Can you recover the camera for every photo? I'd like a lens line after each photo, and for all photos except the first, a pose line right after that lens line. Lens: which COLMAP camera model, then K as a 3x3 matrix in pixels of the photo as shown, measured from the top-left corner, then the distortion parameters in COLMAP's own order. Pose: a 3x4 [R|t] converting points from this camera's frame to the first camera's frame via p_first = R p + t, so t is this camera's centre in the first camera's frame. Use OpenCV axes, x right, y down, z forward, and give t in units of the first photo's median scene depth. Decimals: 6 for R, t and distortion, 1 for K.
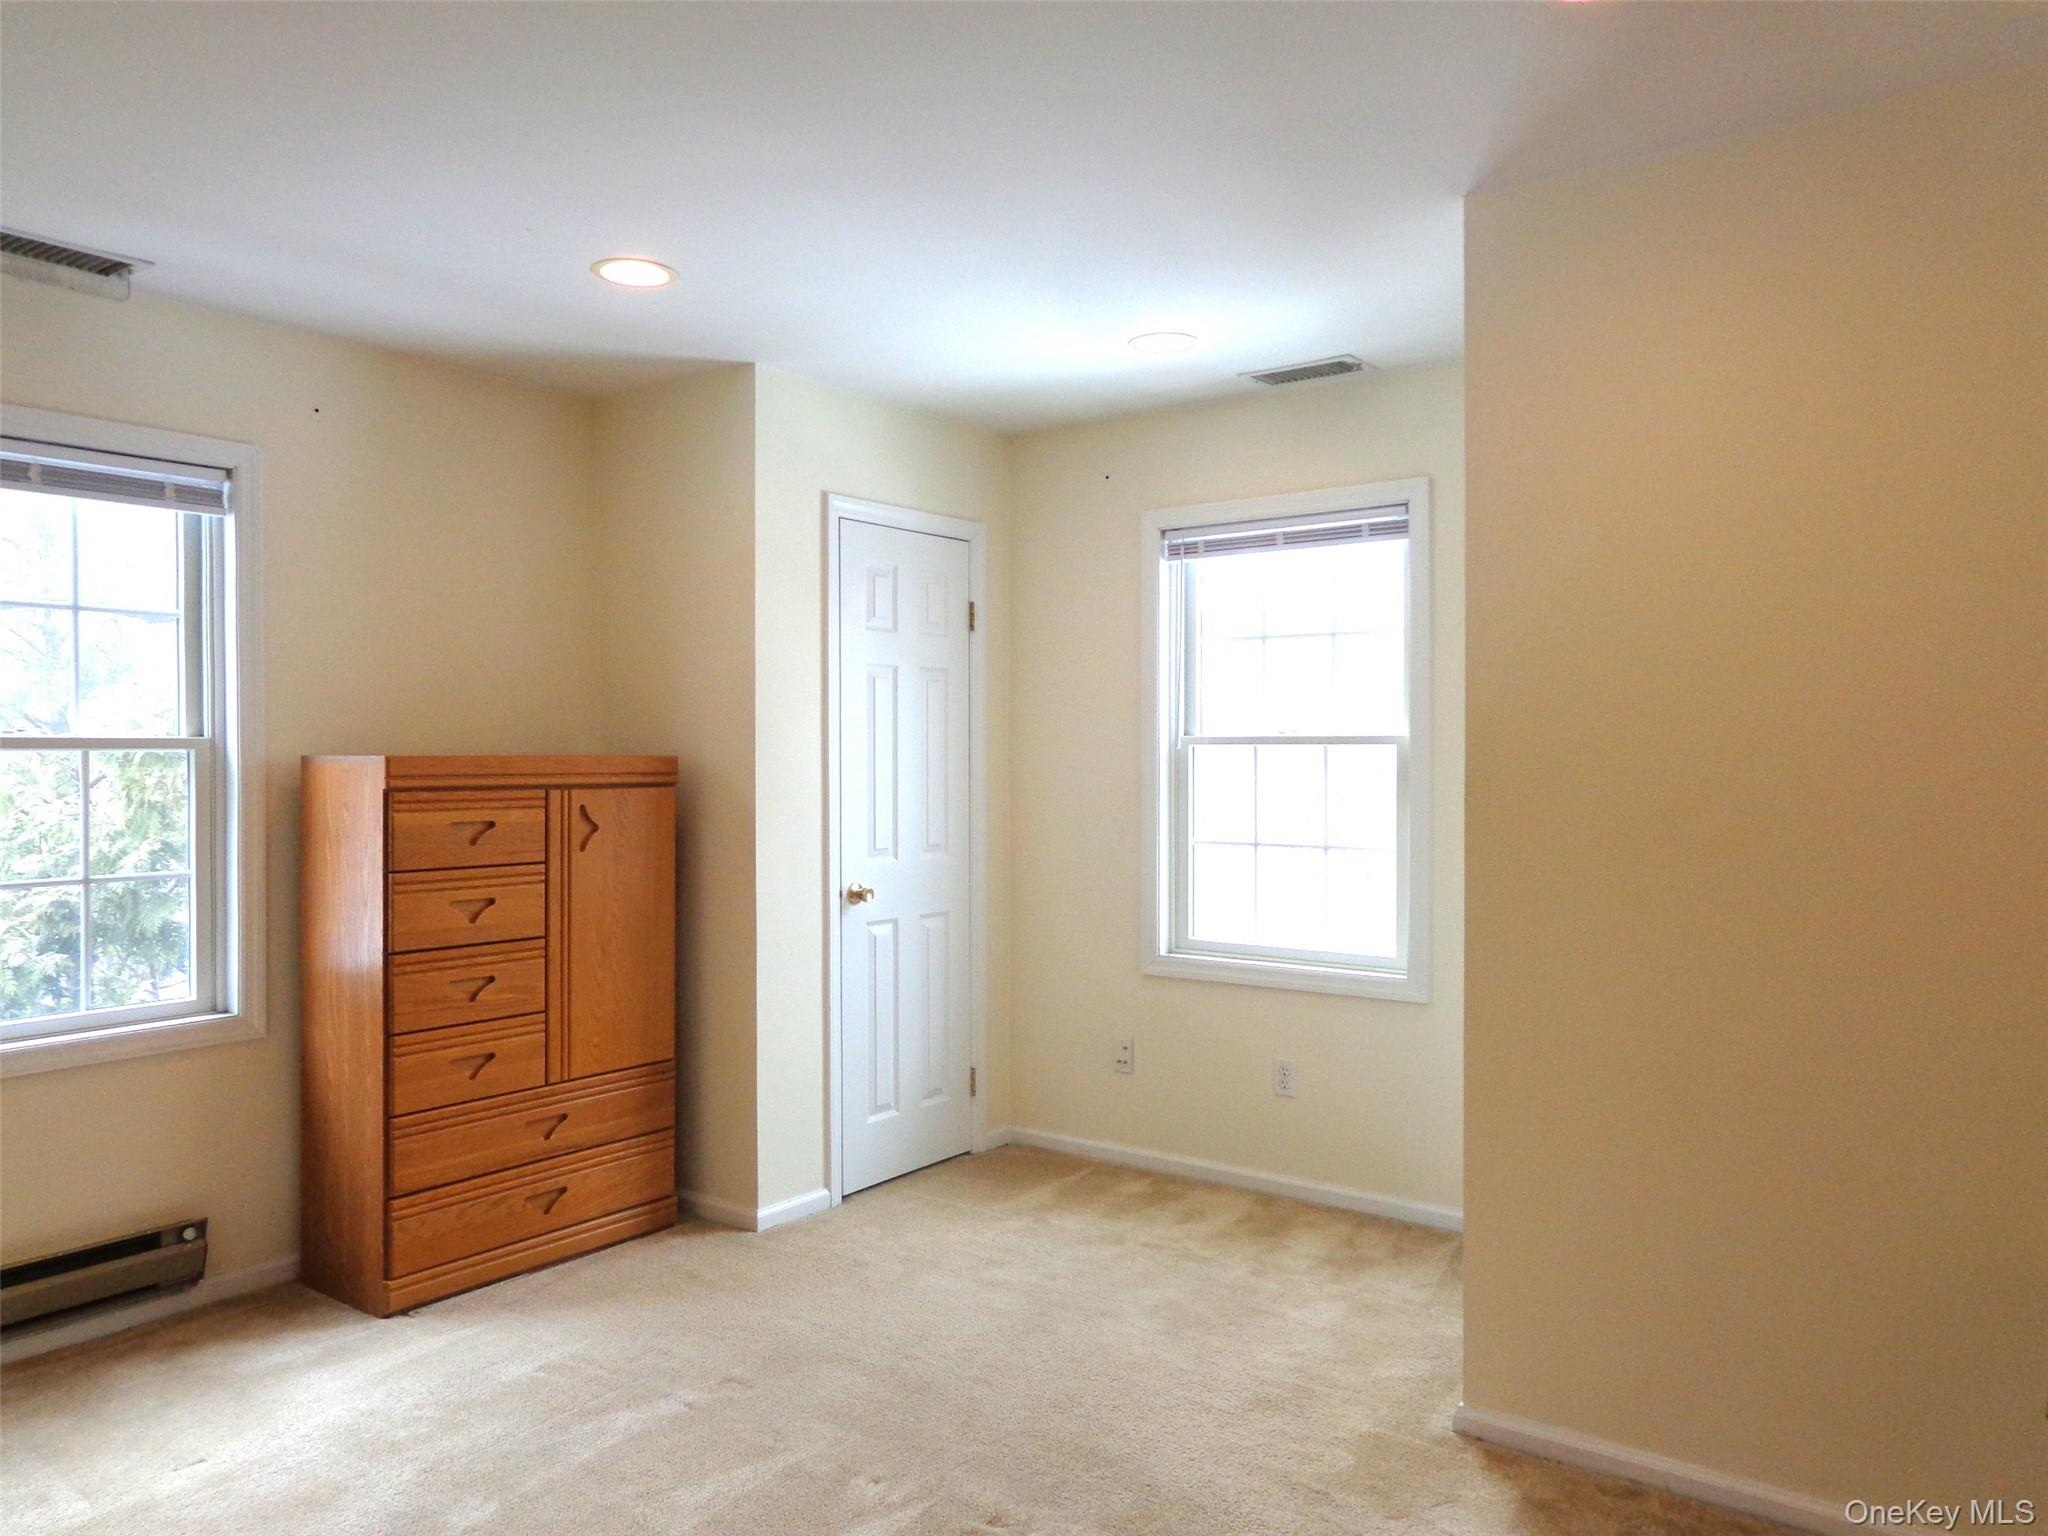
lens RADIAL K [[1442.2, 0, 1046.8], [0, 1442.2, 774.4], [0, 0, 1]] dist [0.007352, 0.009988]
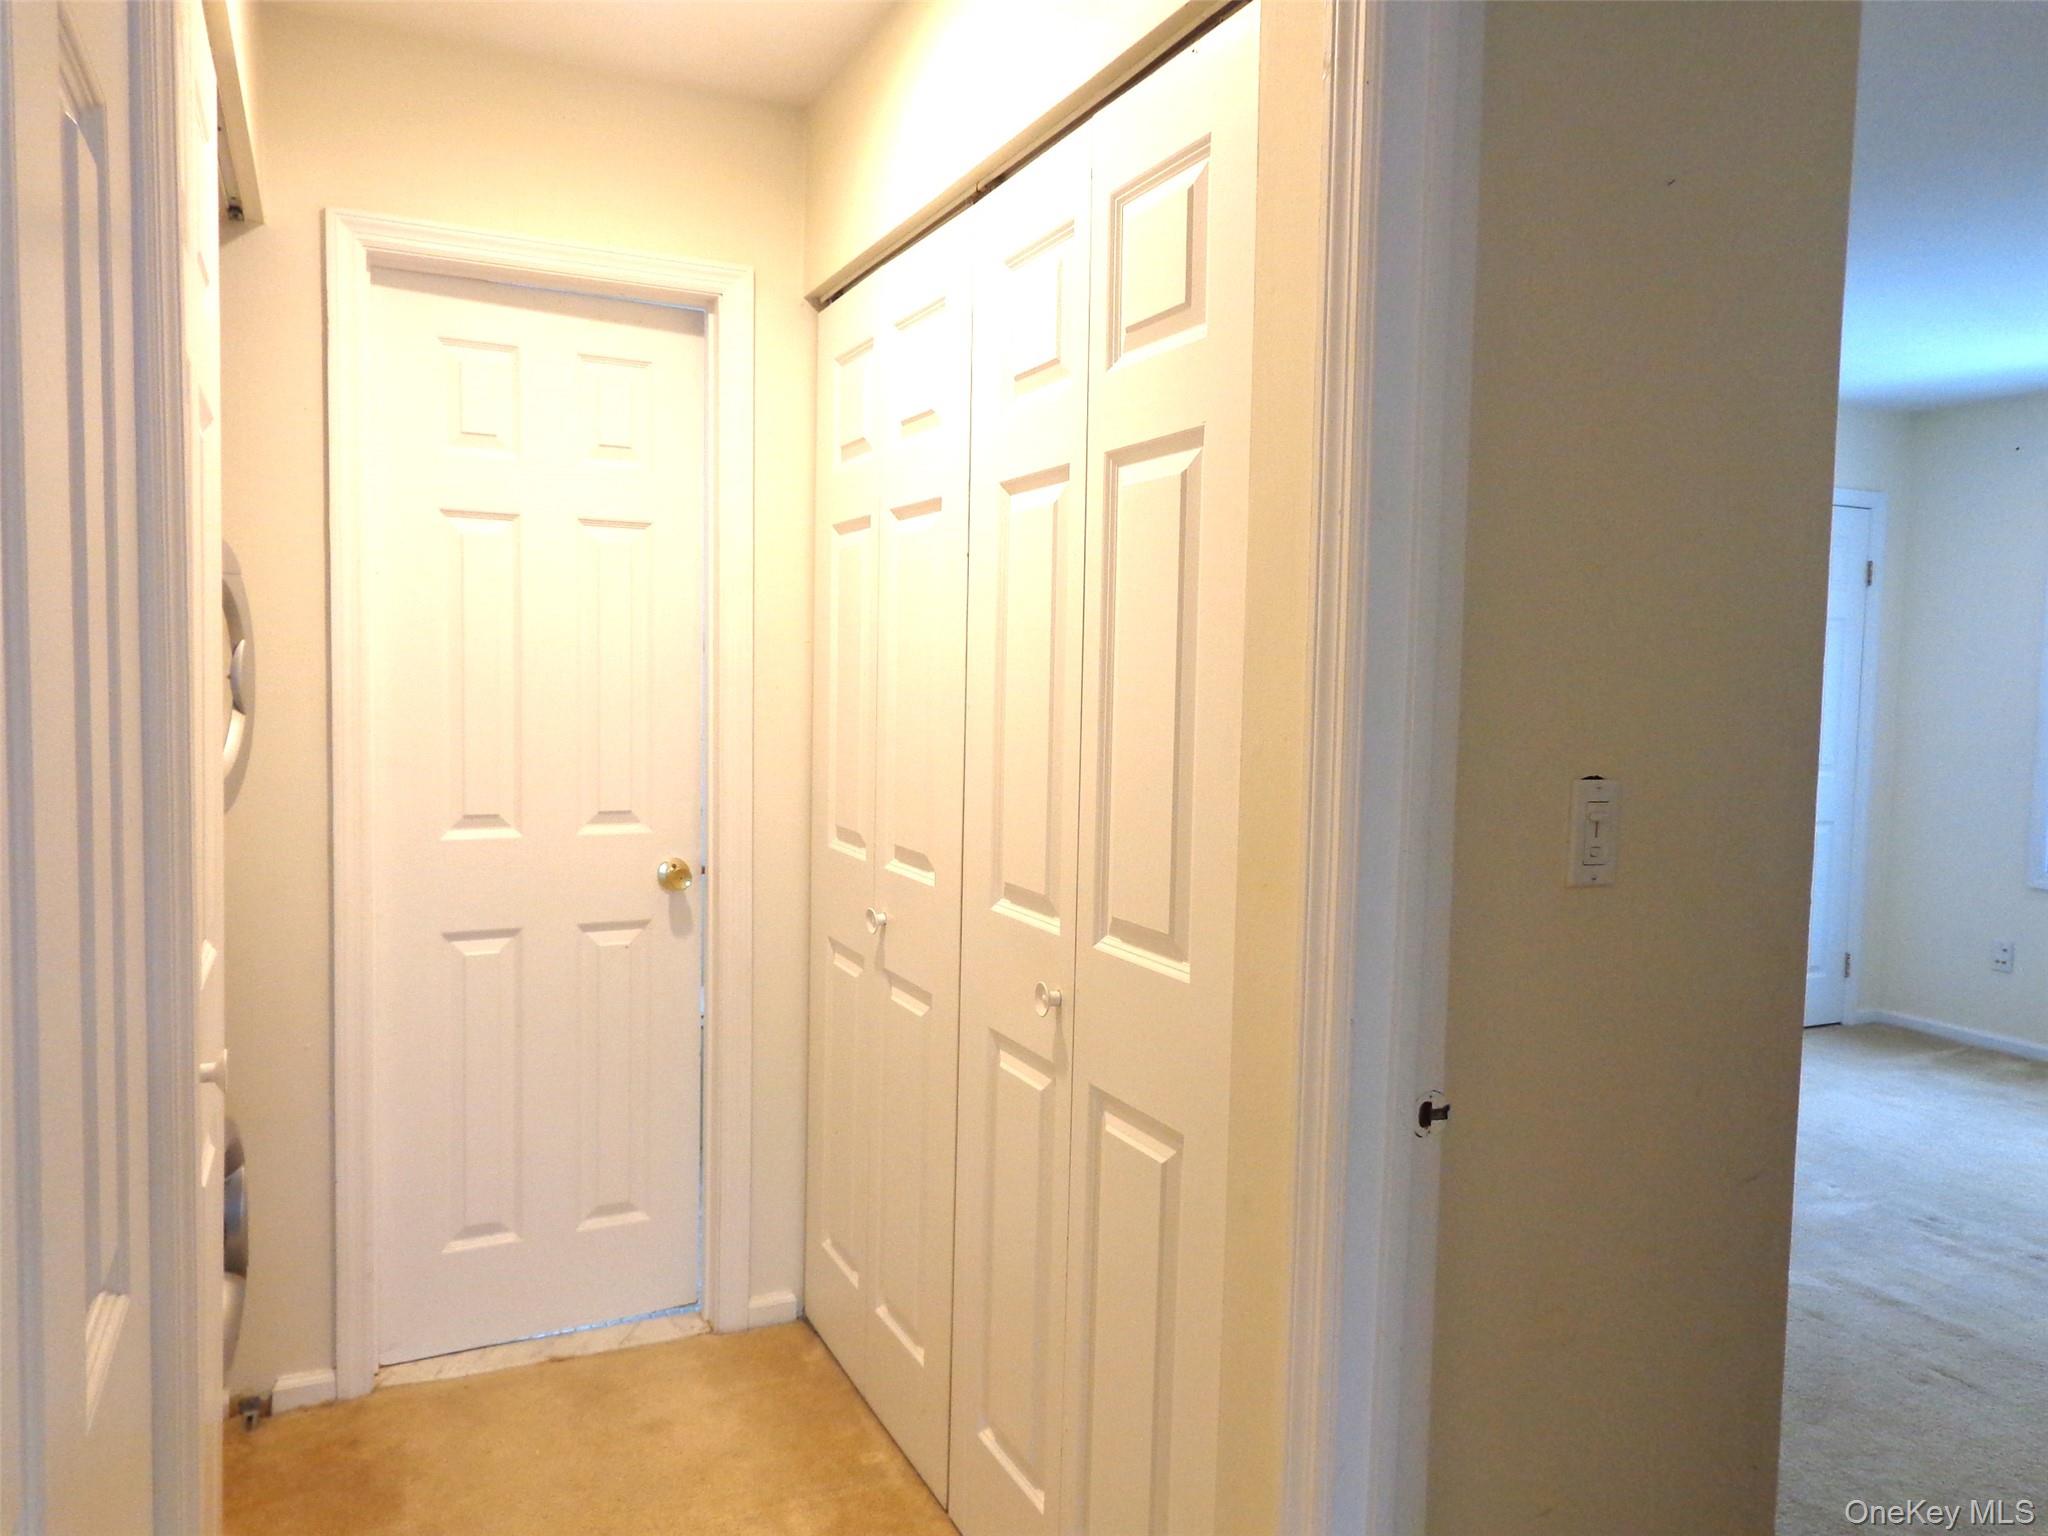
lens RADIAL K [[1425.1, 0, 1024.0], [0, 1425.1, 768.0], [0, 0, 1]] dist [0.003884, -0.000224]
pose [[0.875210, 0.050246, -0.481127, -0.106410], [-0.026454, 0.998074, 0.056111, 0.002228], [0.483020, -0.036381, 0.874853, -0.434114]]
